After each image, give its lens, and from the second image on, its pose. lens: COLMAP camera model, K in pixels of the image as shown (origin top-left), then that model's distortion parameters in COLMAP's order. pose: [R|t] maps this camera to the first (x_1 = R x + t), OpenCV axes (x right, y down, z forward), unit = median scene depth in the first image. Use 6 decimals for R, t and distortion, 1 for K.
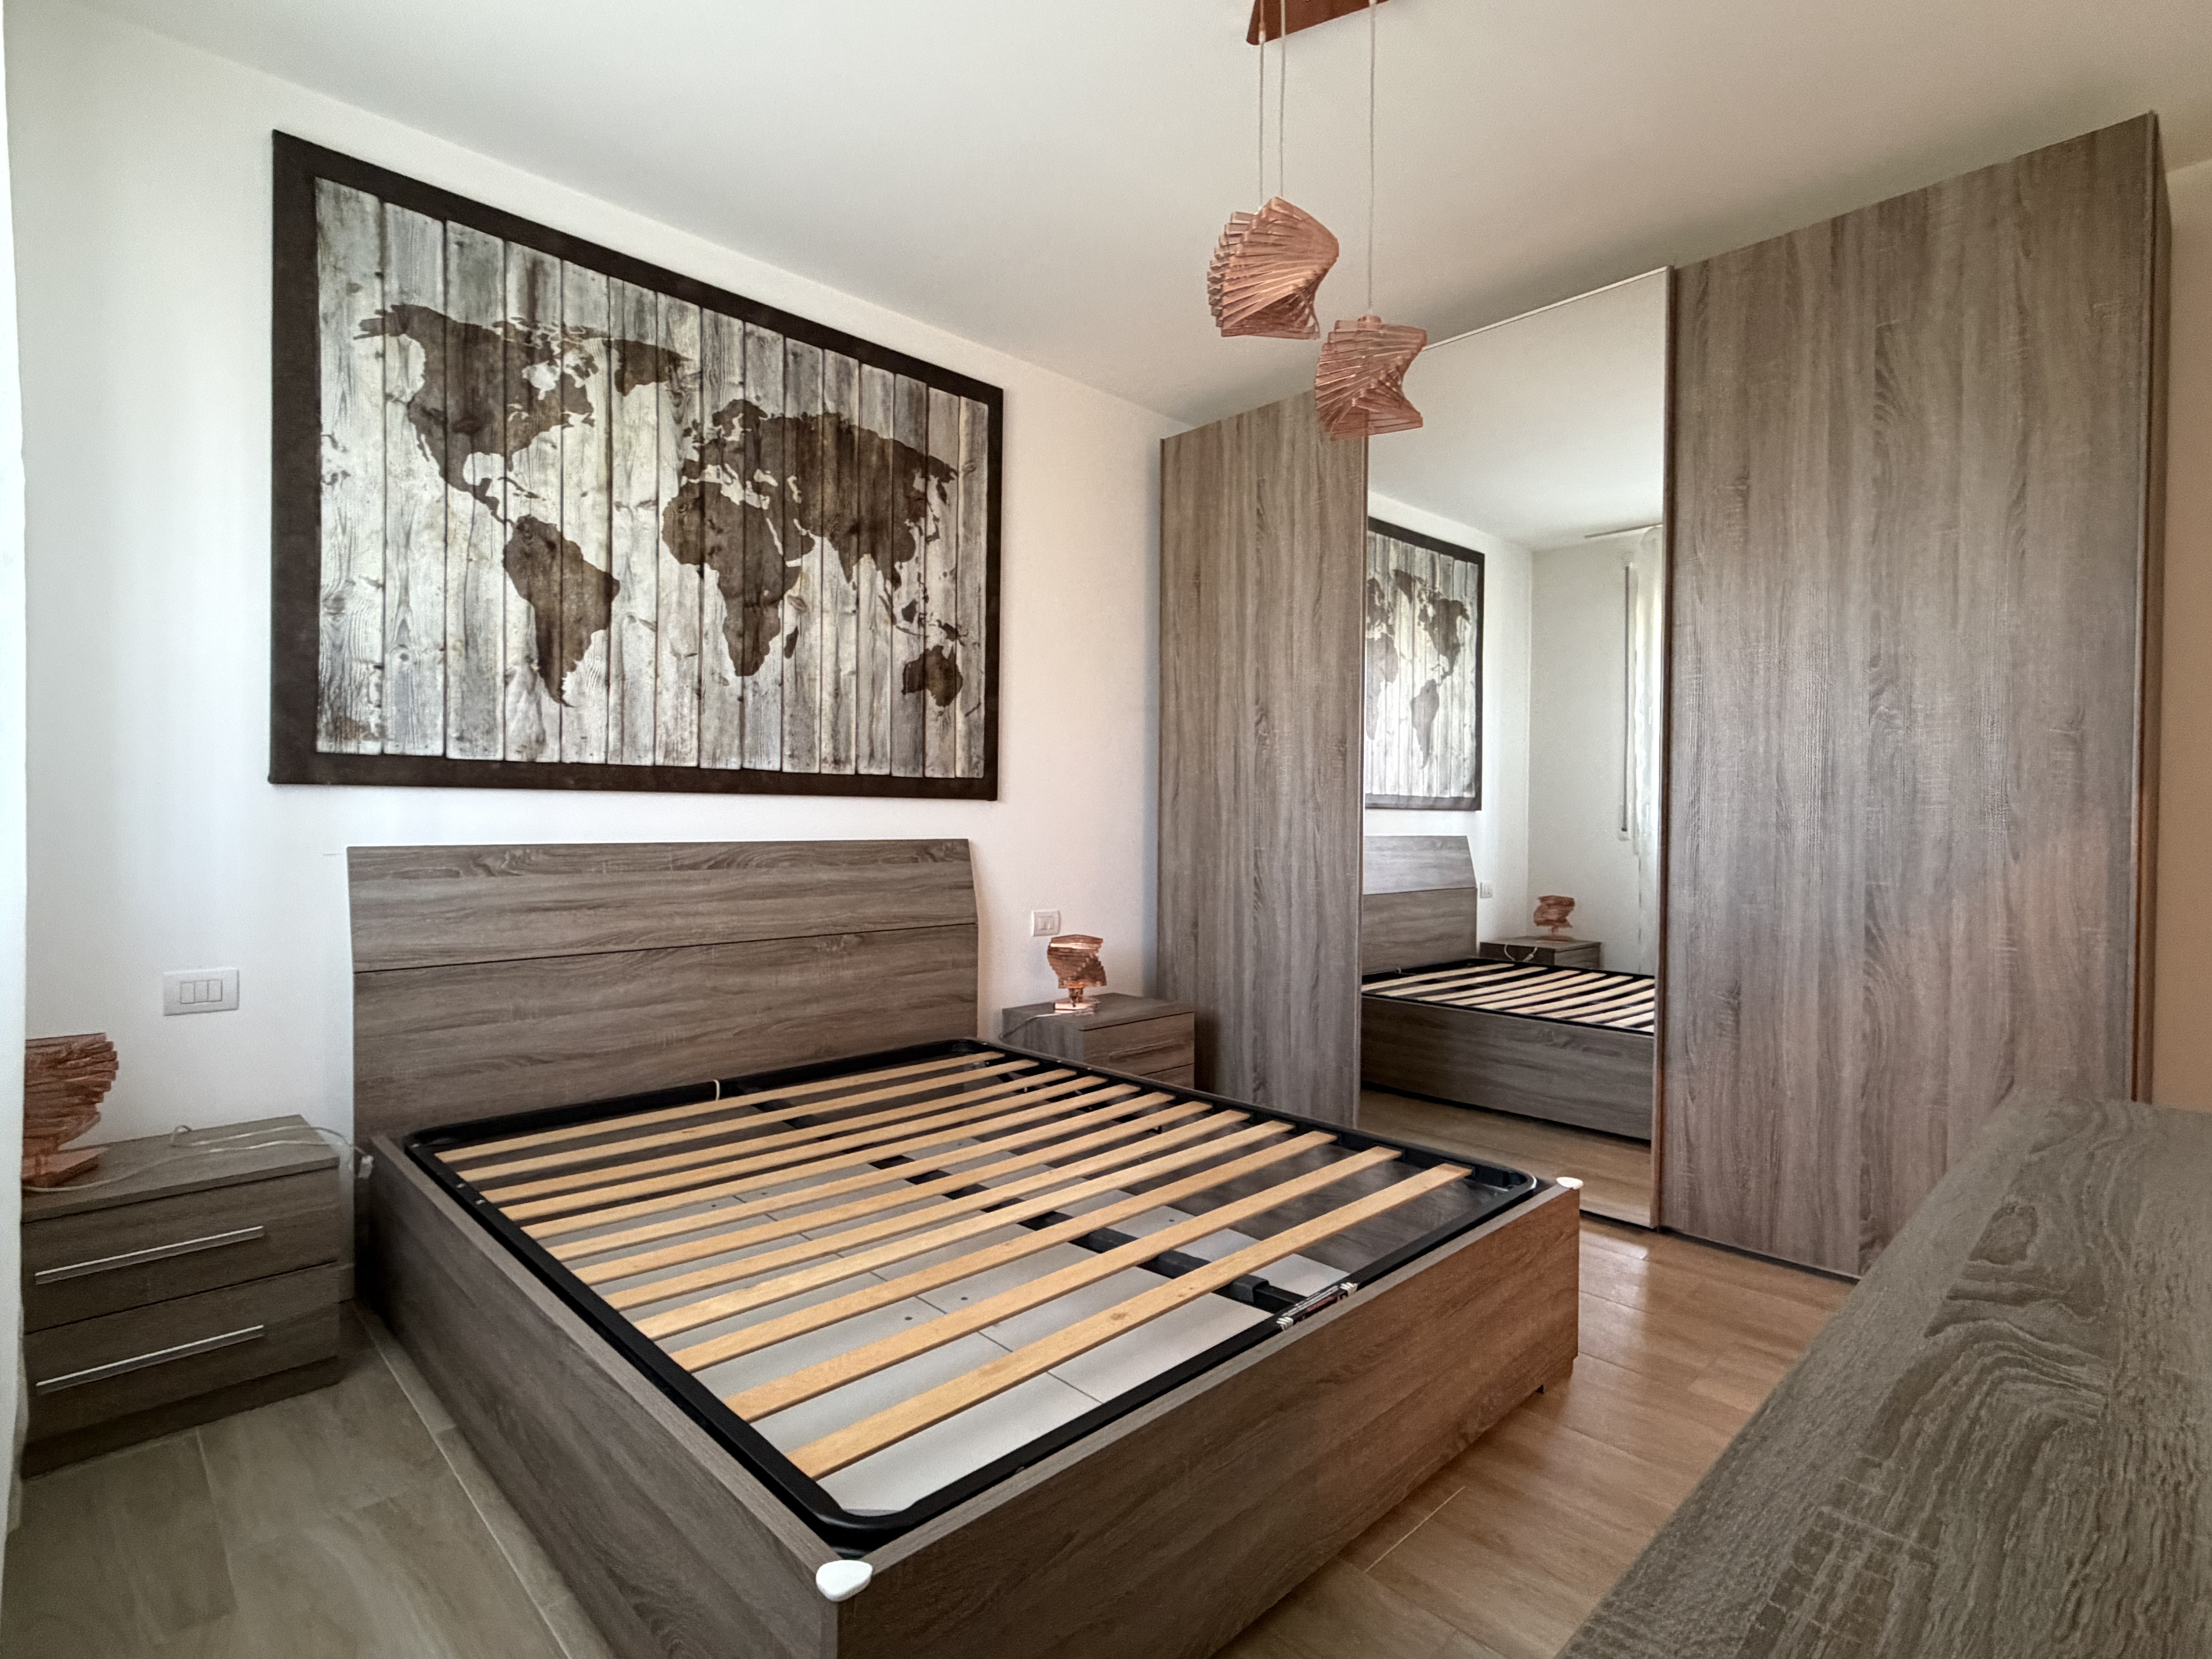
lens RADIAL K [[1132.5, 0, 1095.9], [0, 1132.5, 832.7], [0, 0, 1]] dist [-0.000471, -0.000099]
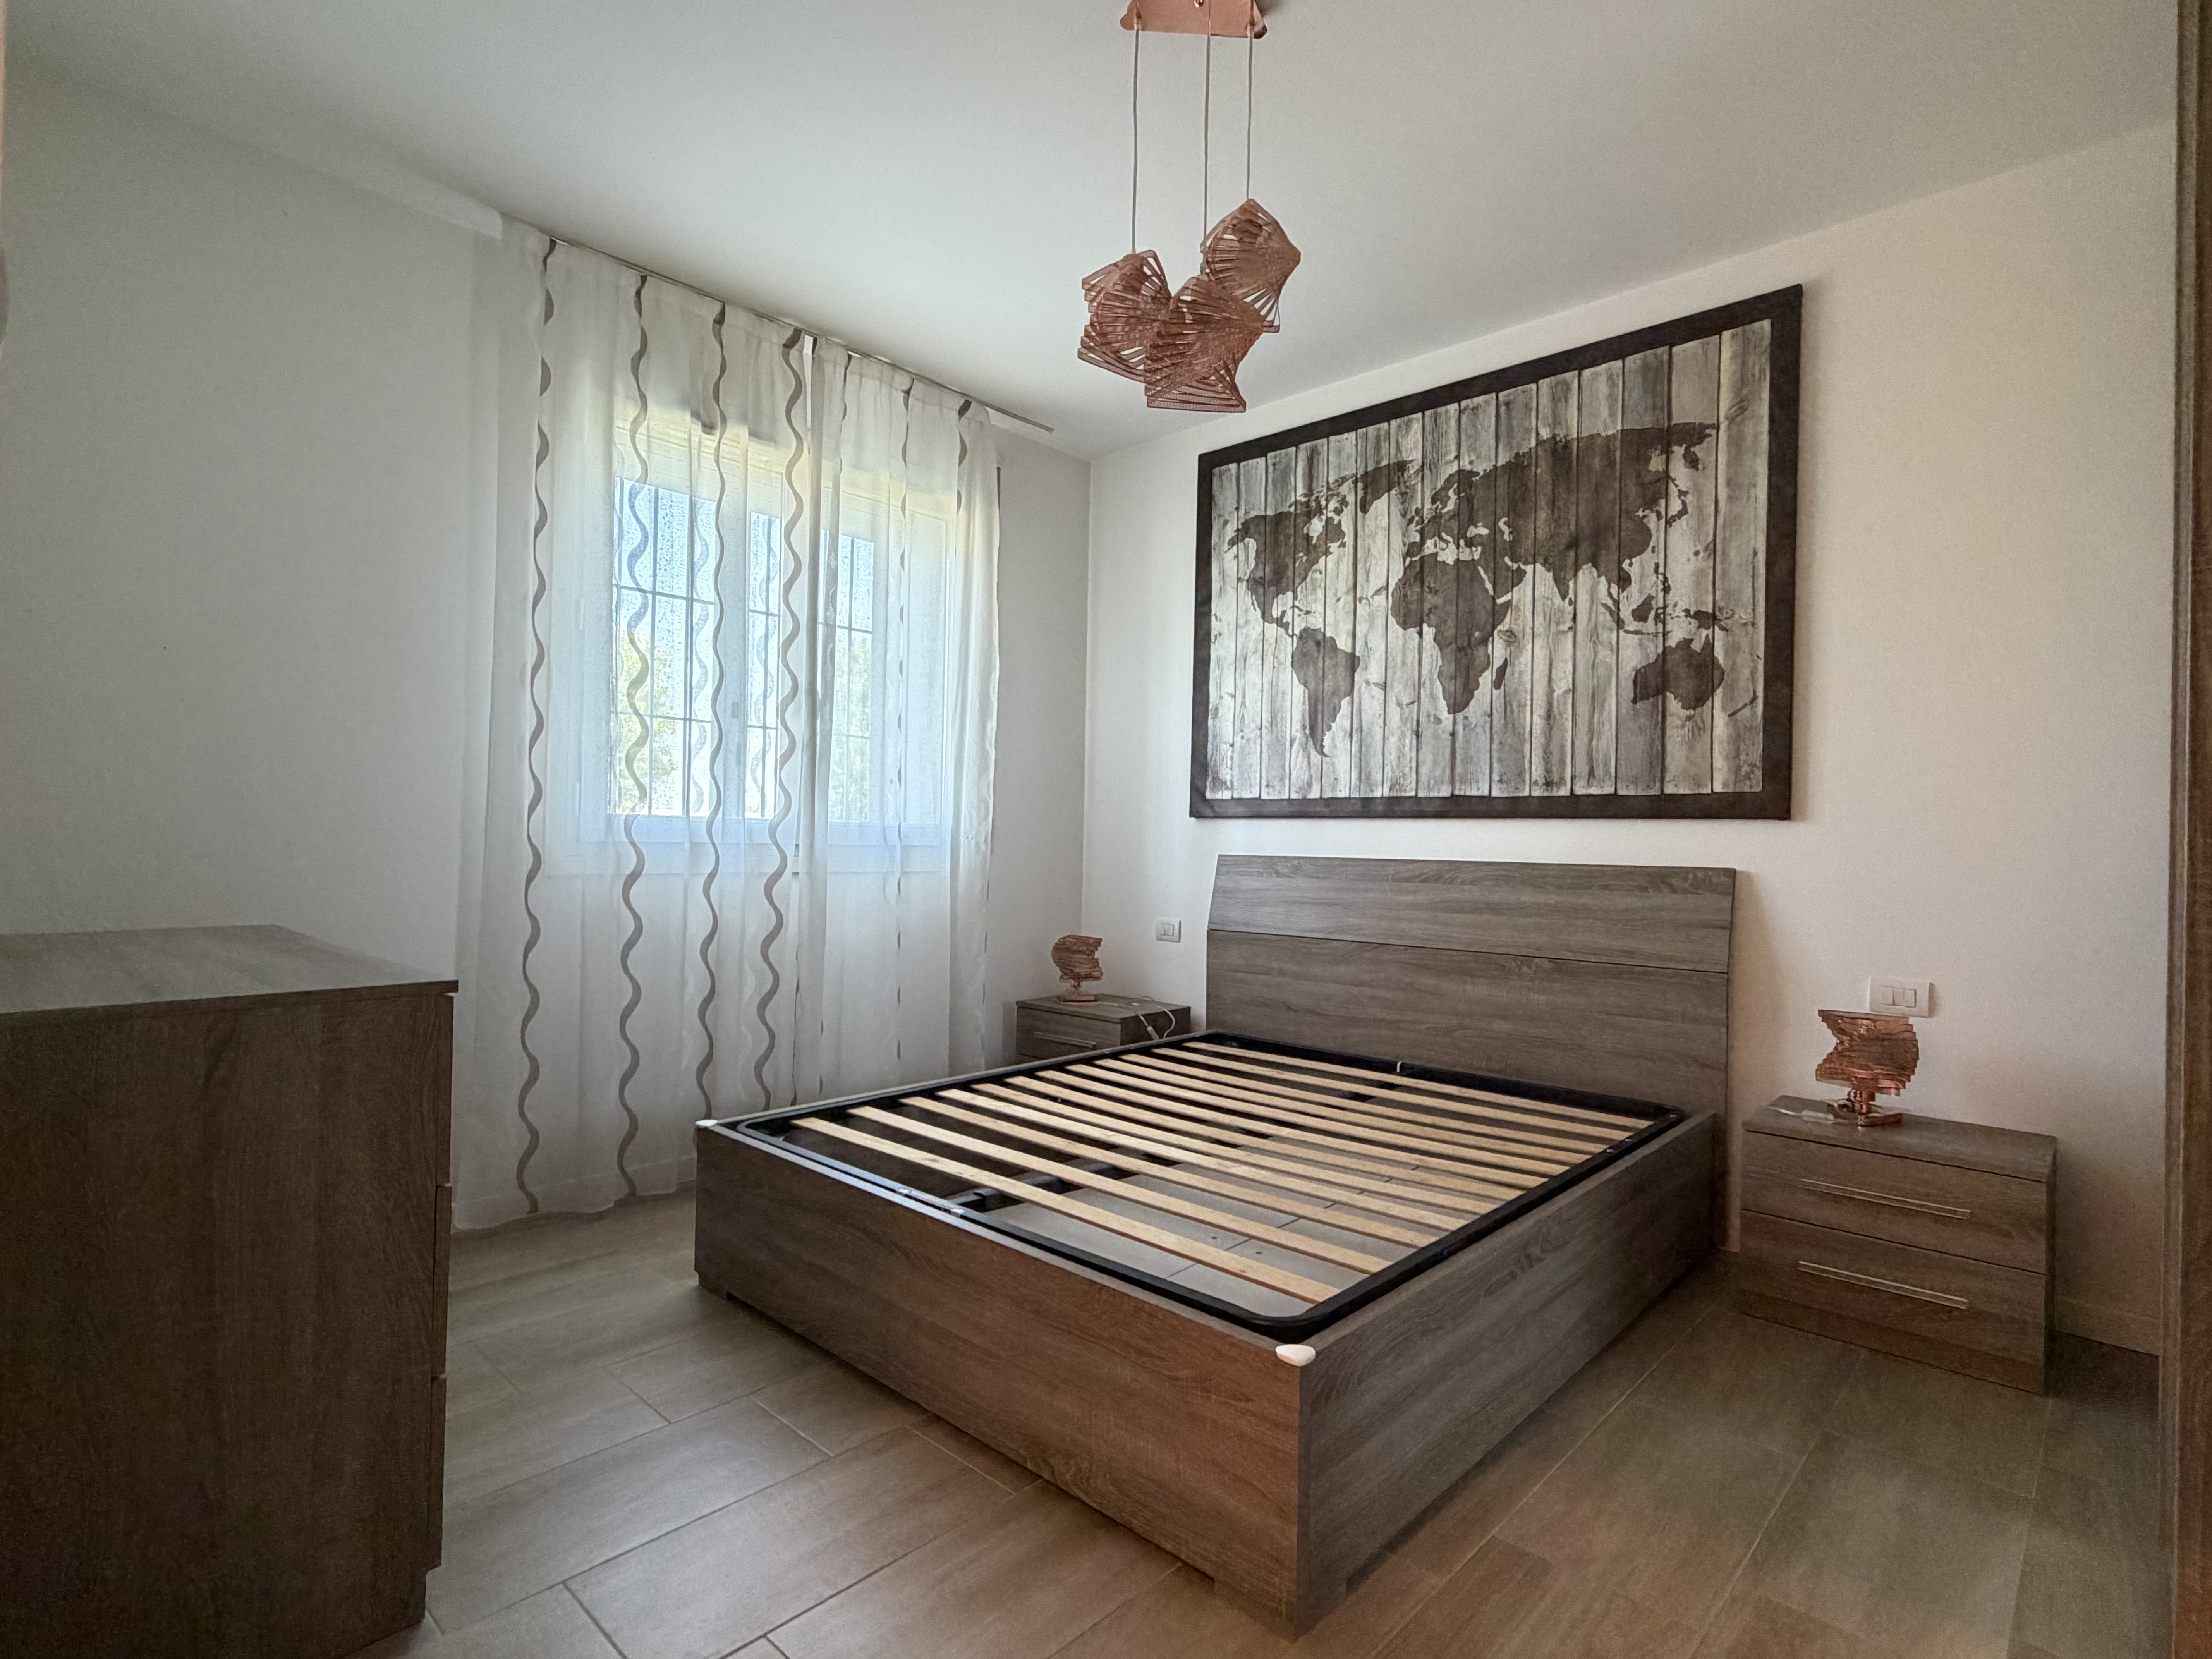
lens RADIAL K [[1132.5, 0, 1095.9], [0, 1132.5, 832.7], [0, 0, 1]] dist [-0.000471, -0.000099]
pose [[0.020043, -0.017969, -0.999638, 0.805713], [-0.036753, 0.999149, -0.018698, 0.014245], [0.999123, 0.037115, 0.019365, 0.627657]]
